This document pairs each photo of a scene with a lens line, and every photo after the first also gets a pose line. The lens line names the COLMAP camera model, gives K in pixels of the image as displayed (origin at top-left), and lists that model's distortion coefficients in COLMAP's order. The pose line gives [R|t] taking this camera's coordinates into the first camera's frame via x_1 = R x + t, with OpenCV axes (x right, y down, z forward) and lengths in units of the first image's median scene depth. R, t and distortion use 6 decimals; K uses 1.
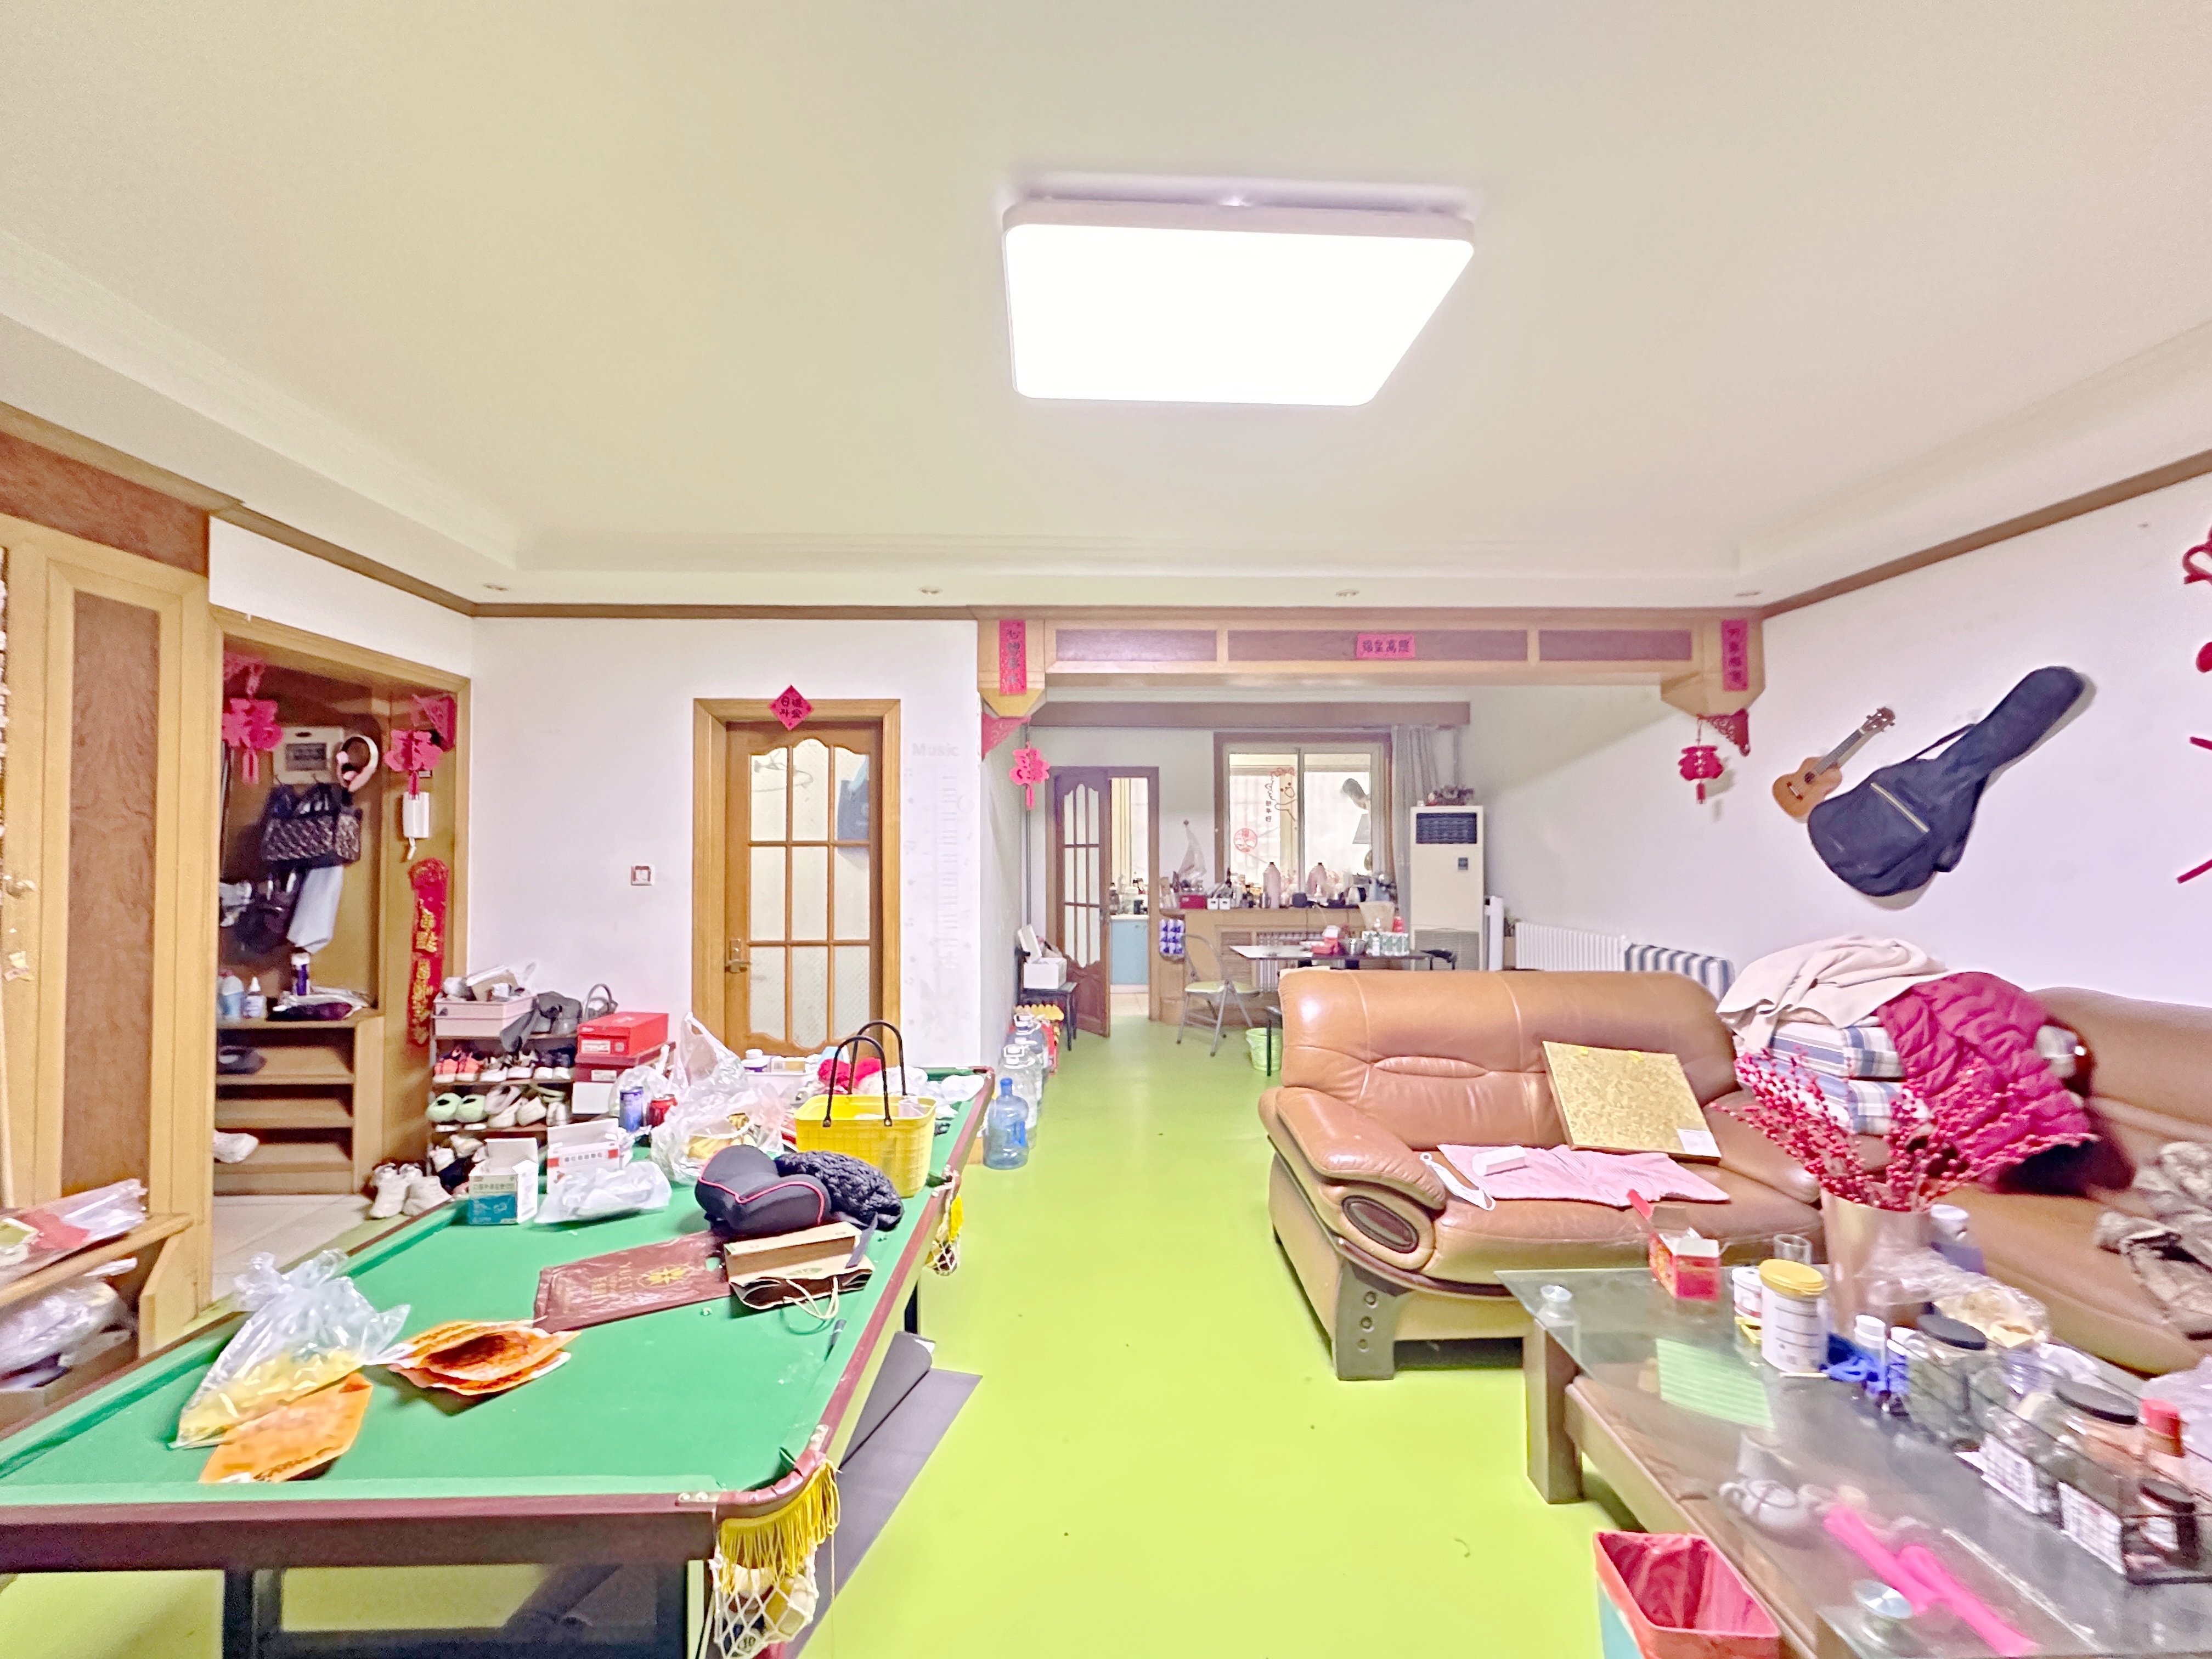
lens RADIAL K [[872.2, 0, 1113.3], [0, 872.2, 834.8], [0, 0, 1]] dist [-0.002960, 0.000184]
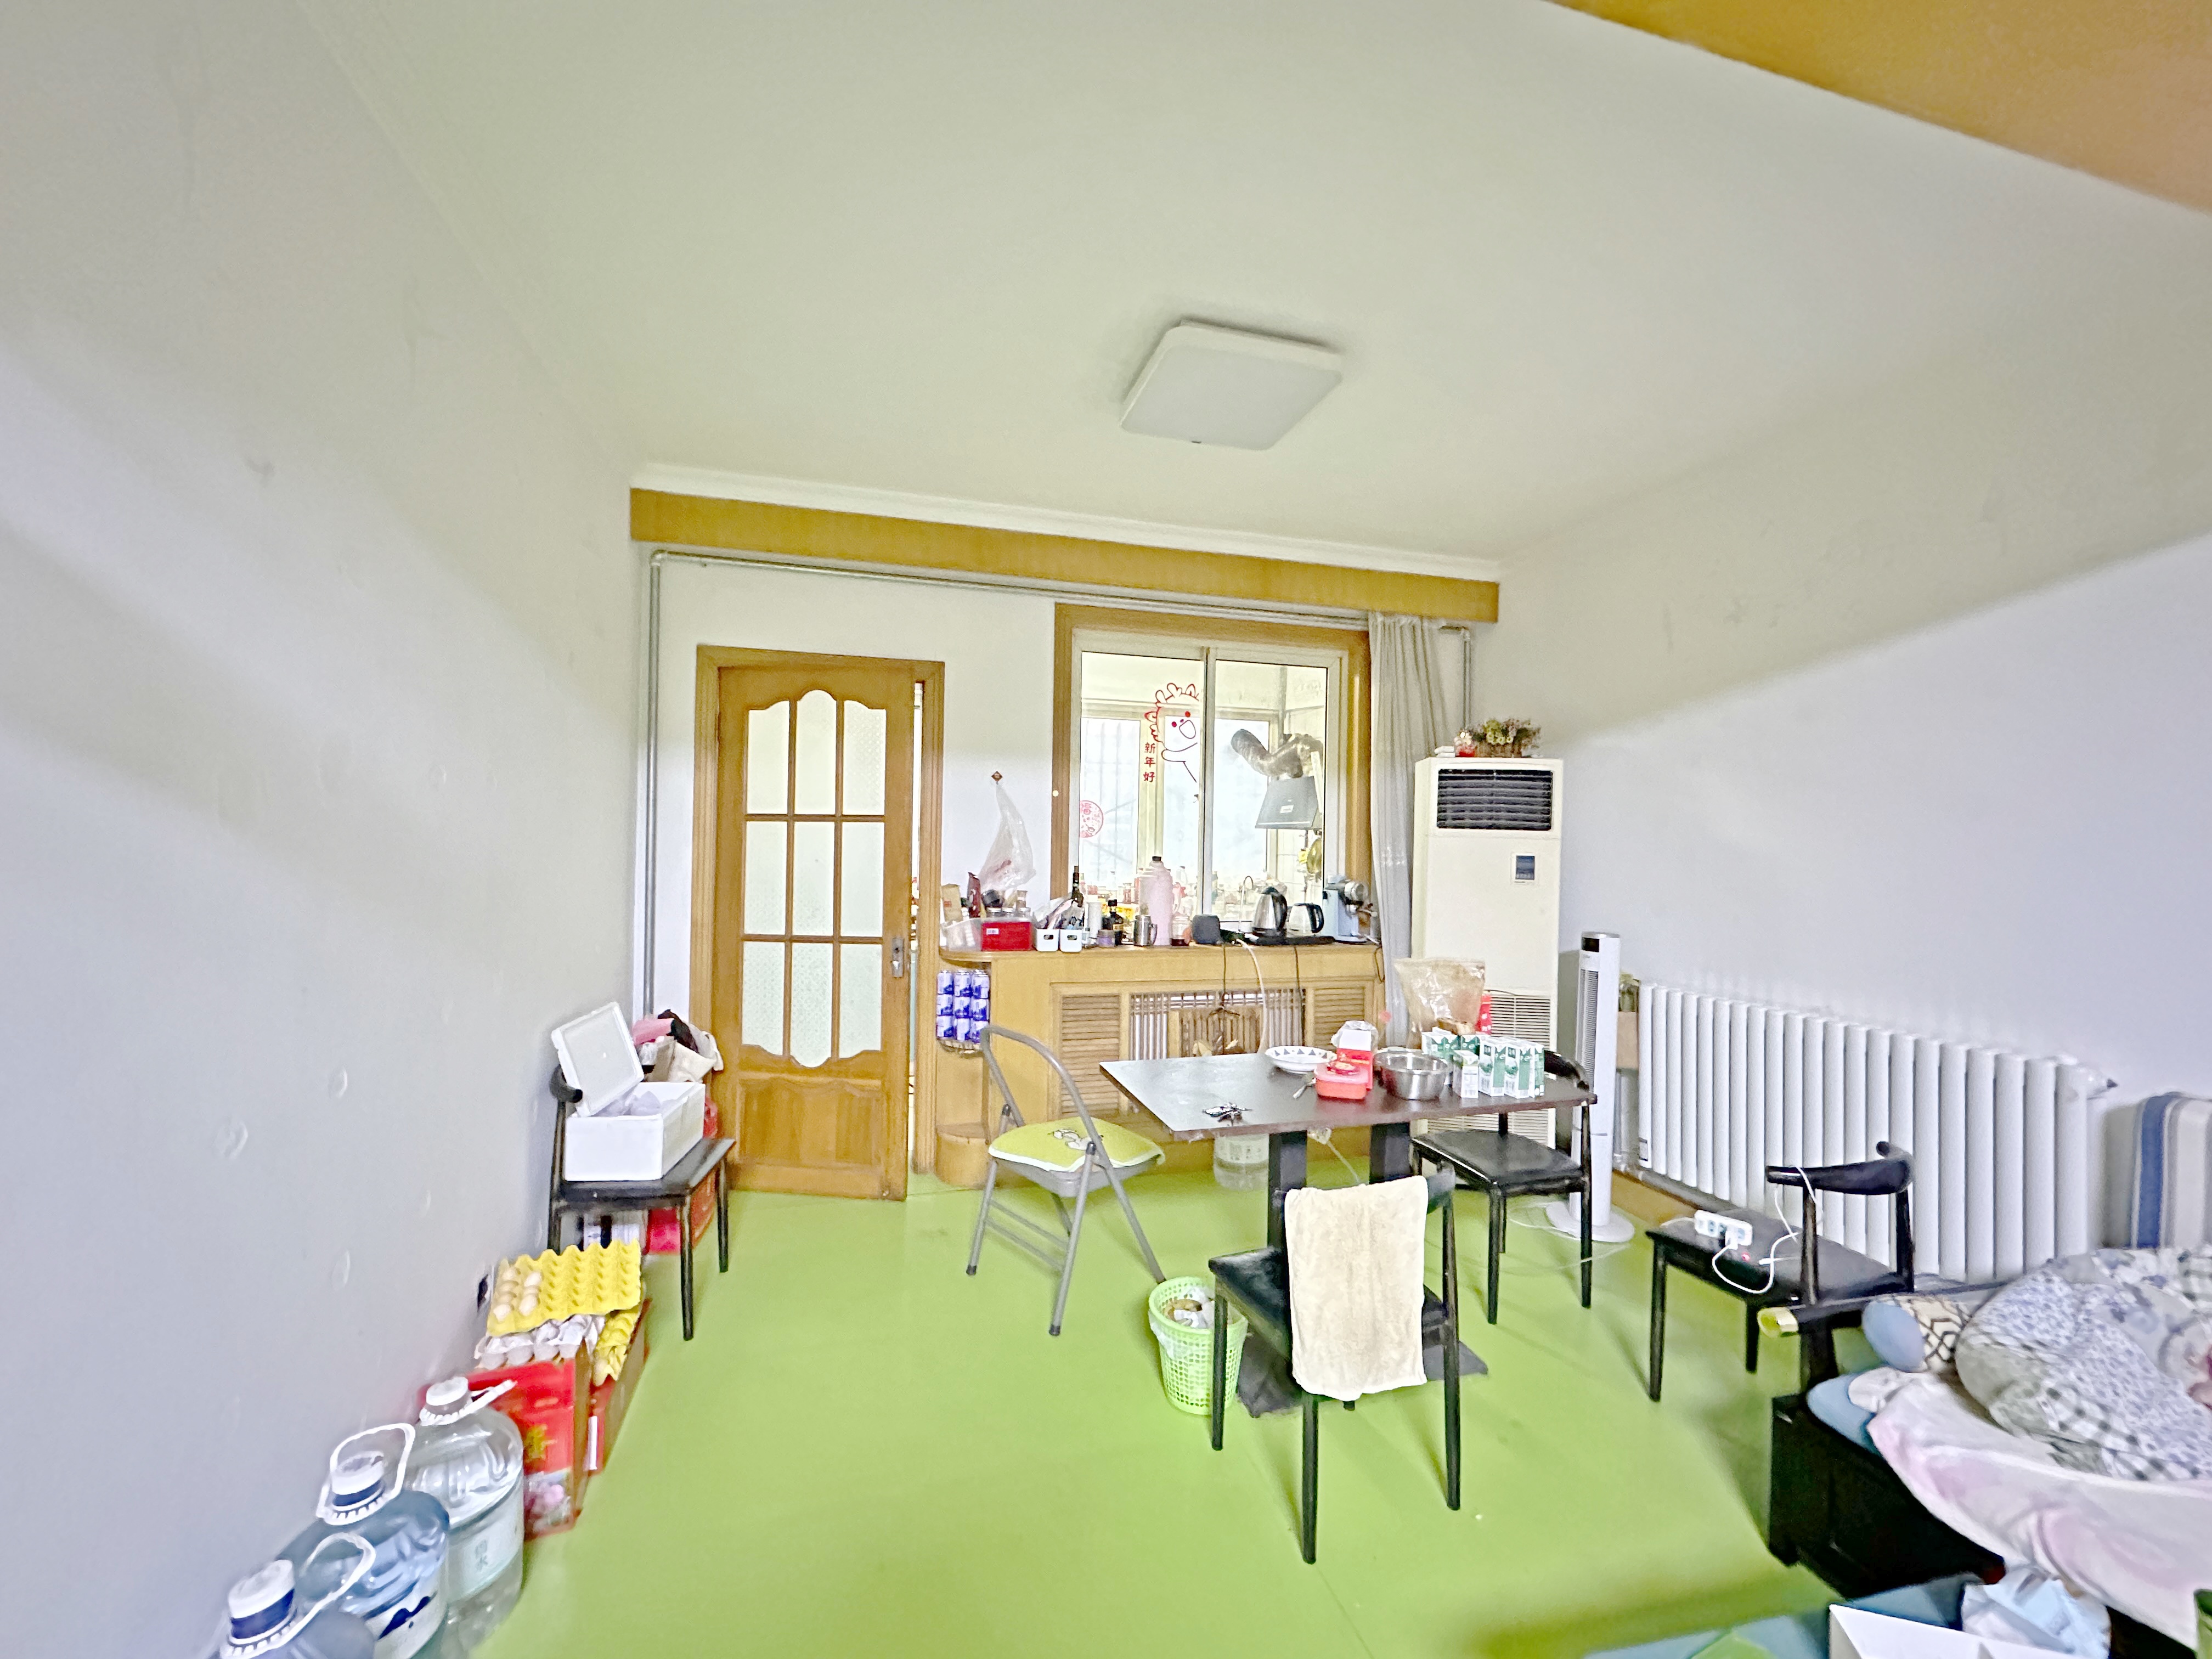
lens RADIAL K [[872.2, 0, 1106.0], [0, 872.2, 831.4], [0, 0, 1]] dist [-0.002960, 0.000184]
pose [[0.974991, 0.022571, 0.221094, 0.035111], [-0.024412, 0.999686, 0.005597, 0.013611], [-0.220898, -0.010854, 0.975236, 0.503970]]
